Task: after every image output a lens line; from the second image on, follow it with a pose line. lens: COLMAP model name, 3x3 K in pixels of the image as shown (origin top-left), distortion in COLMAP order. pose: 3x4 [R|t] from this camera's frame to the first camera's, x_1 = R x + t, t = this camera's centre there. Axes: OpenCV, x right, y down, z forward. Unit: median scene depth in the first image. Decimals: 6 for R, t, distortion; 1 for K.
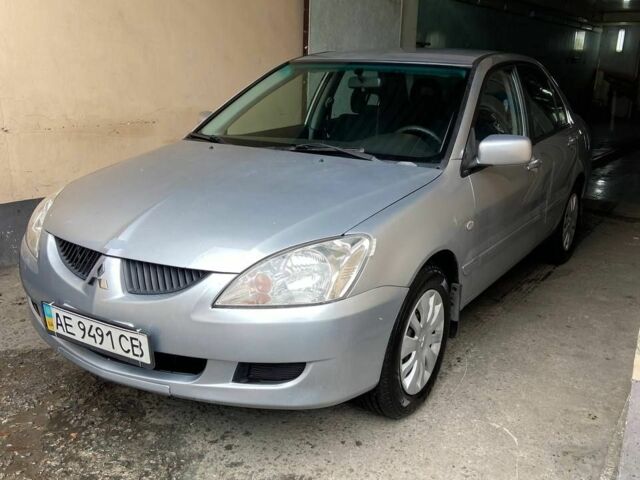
lens RADIAL K [[609.4, 0, 320.0], [0, 609.4, 240.0], [0, 0, 1]] dist [0.101882, -0.121616]
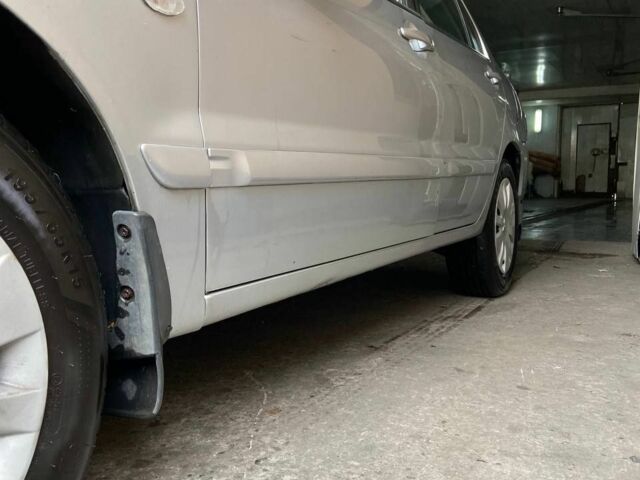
lens RADIAL K [[609.4, 0, 320.0], [0, 609.4, 240.0], [0, 0, 1]] dist [0.101882, -0.121616]
pose [[0.995010, -0.031310, 0.094730, 0.262629], [0.047736, 0.983152, -0.176447, 0.127710], [-0.087610, 0.180089, 0.979741, 0.672285]]
